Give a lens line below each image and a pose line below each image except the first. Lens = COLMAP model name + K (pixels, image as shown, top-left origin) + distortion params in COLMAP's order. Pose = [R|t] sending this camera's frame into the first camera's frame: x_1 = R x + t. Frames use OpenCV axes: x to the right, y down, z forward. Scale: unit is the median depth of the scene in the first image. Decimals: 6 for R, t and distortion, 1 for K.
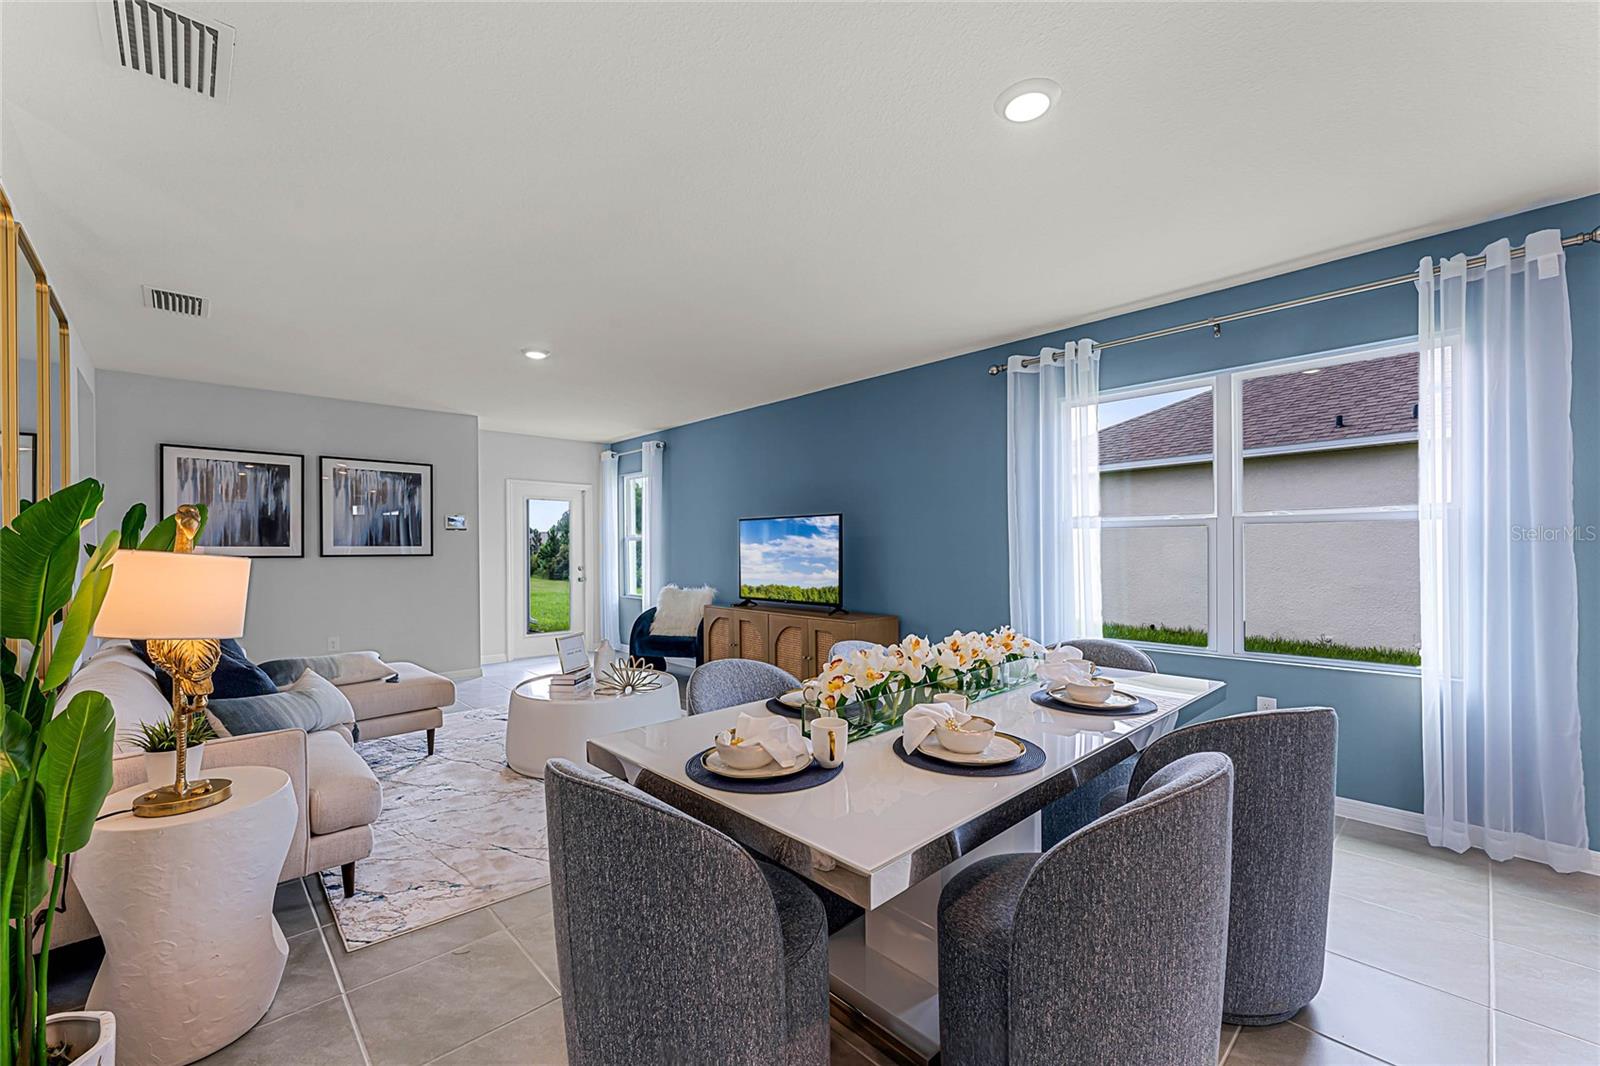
lens RADIAL K [[650.5, 0, 800.0], [0, 650.5, 533.0], [0, 0, 1]] dist [0.004615, 0.000390]
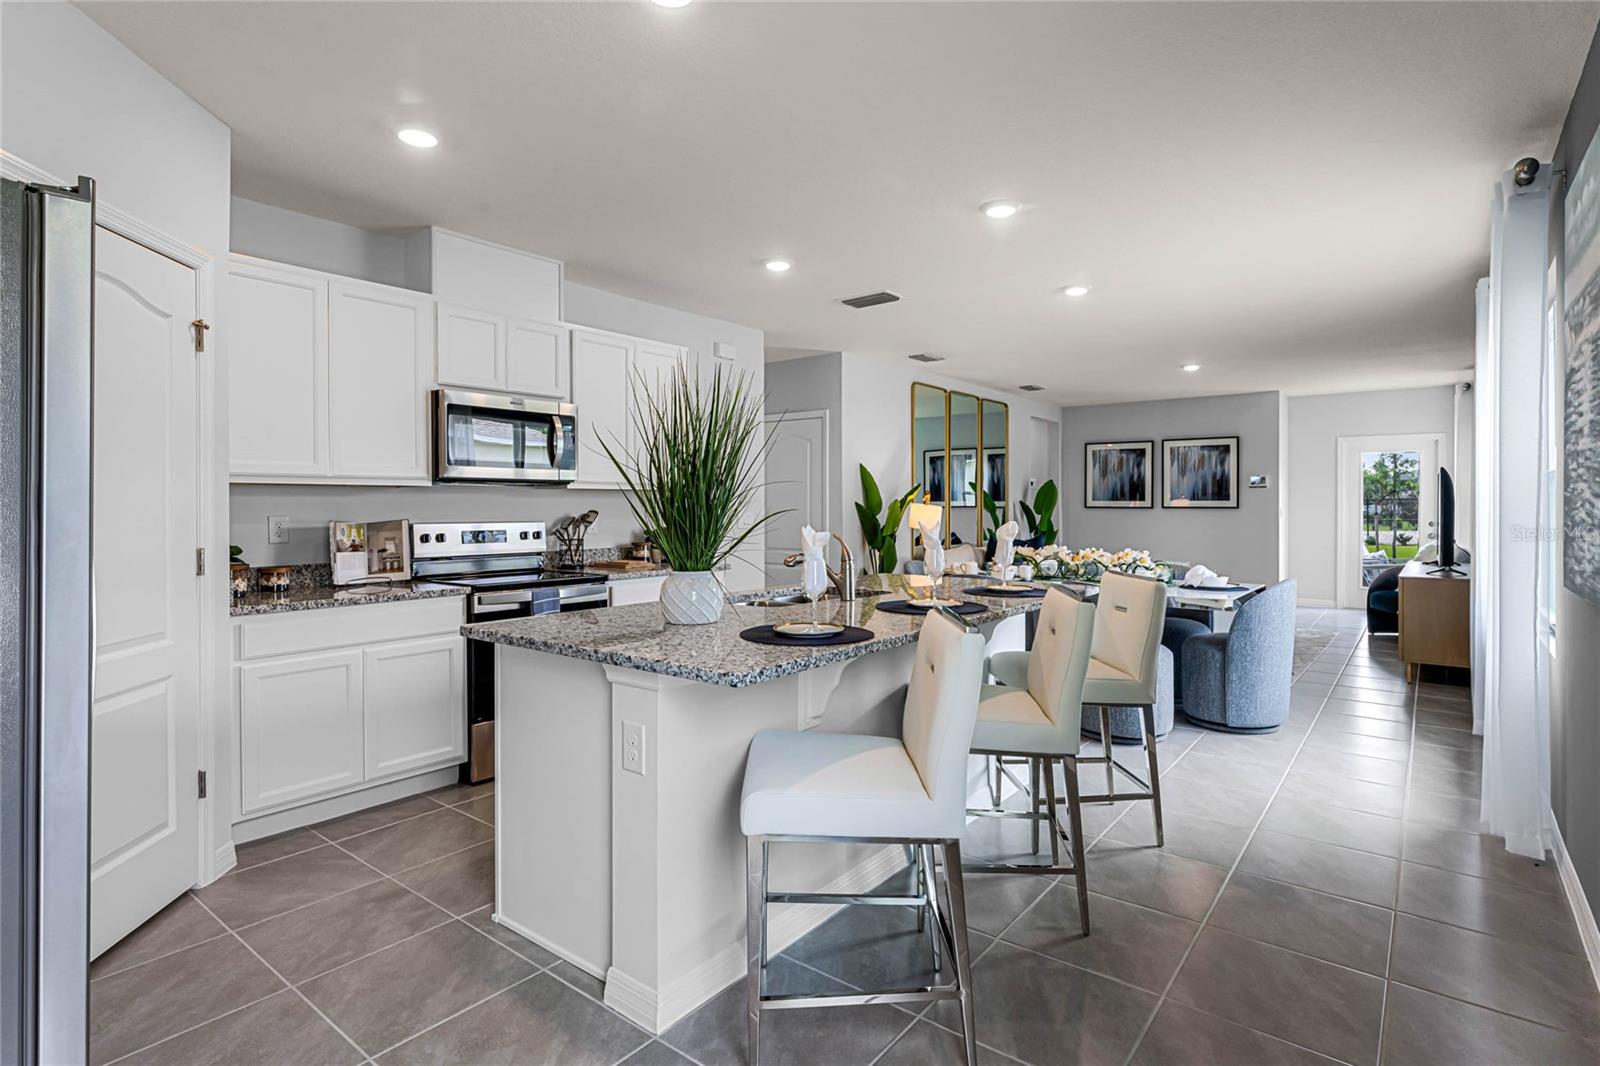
lens RADIAL K [[814.2, 0, 799.0], [0, 814.2, 510.5], [0, 0, 1]] dist [-0.002503, -0.000461]
pose [[0.152629, 0.009113, -0.988242, 0.954796], [0.020630, 0.999710, 0.012405, 0.002288], [0.988068, -0.022281, 0.152397, -0.098462]]
